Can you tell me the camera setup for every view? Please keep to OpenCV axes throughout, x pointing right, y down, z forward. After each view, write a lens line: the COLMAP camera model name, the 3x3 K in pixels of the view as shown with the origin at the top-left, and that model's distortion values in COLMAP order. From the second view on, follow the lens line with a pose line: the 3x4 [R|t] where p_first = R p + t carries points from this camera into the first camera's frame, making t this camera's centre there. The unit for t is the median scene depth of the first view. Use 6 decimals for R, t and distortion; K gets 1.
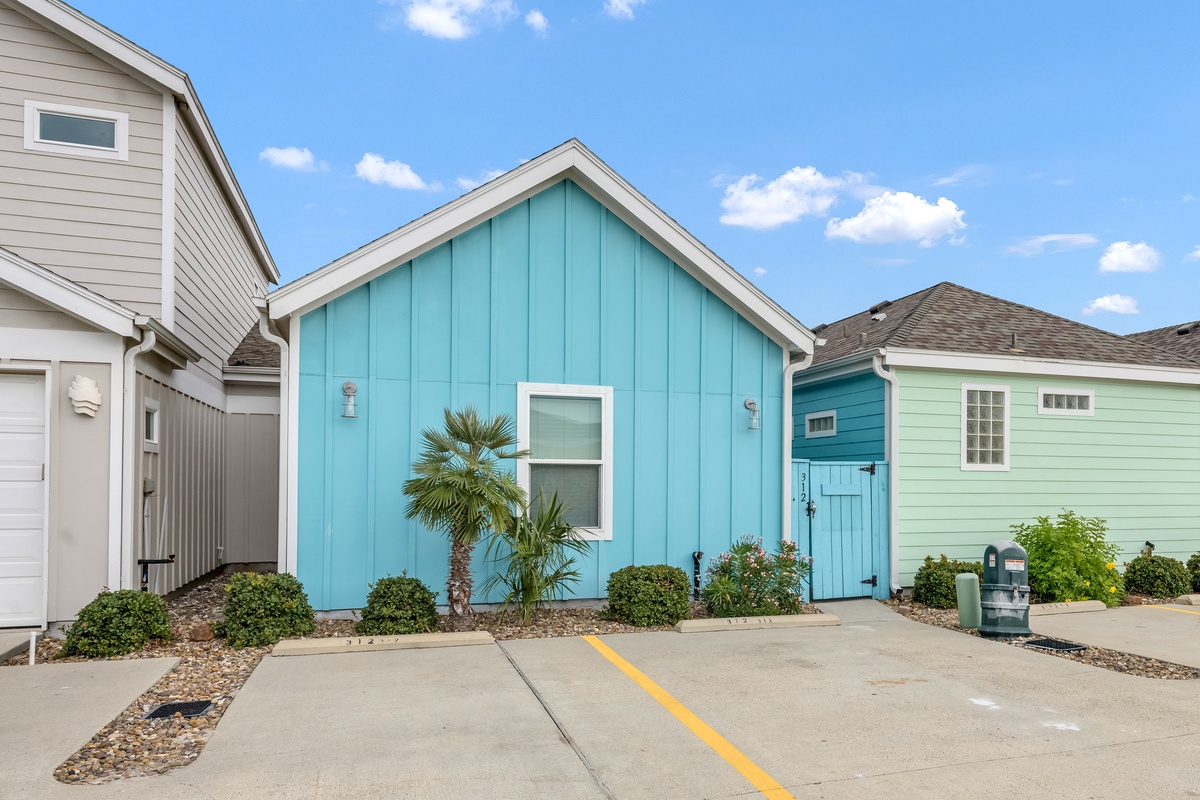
lens RADIAL K [[504.7, 0, 599.3], [0, 504.7, 485.5], [0, 0, 1]] dist [0.001760, -0.000050]
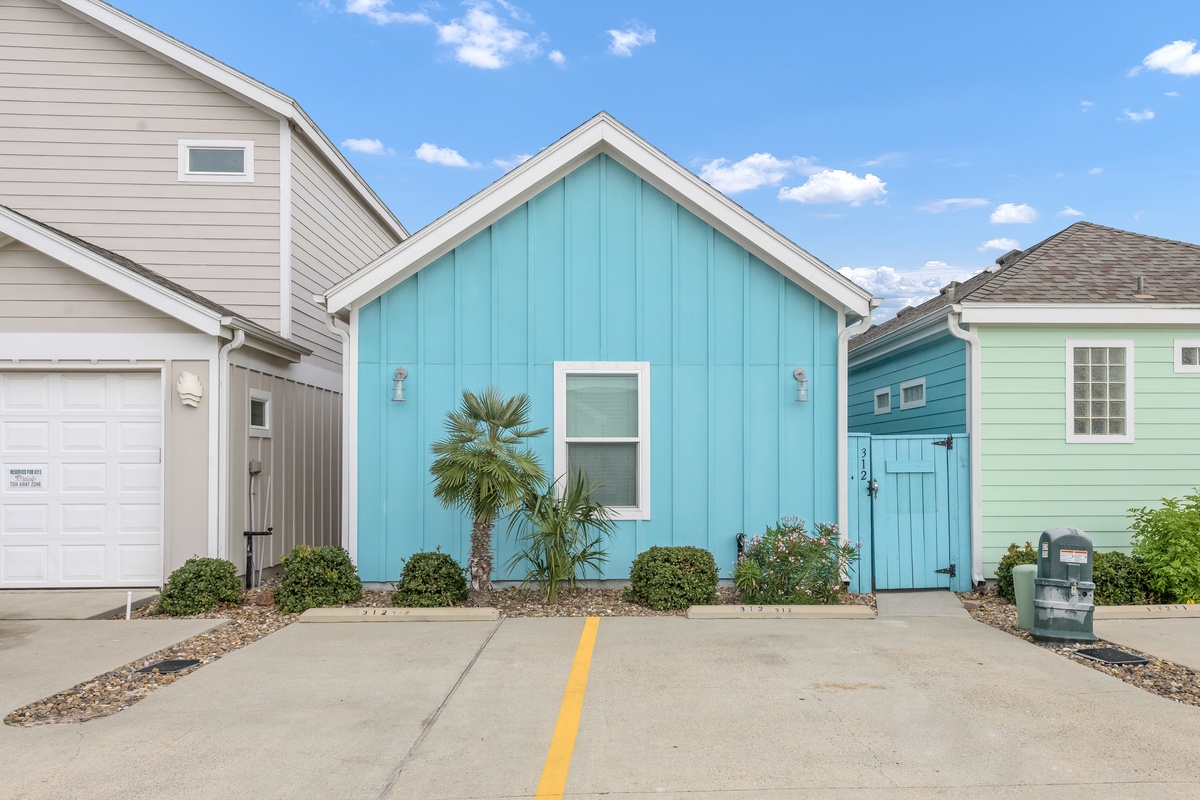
lens RADIAL K [[508.8, 0, 602.1], [0, 508.8, 463.4], [0, 0, 1]] dist [0.005024, -0.000152]
pose [[0.983630, -0.006733, -0.180073, 0.120135], [0.006435, 0.999977, -0.002236, 0.001314], [0.180084, 0.001040, 0.983651, 0.022148]]
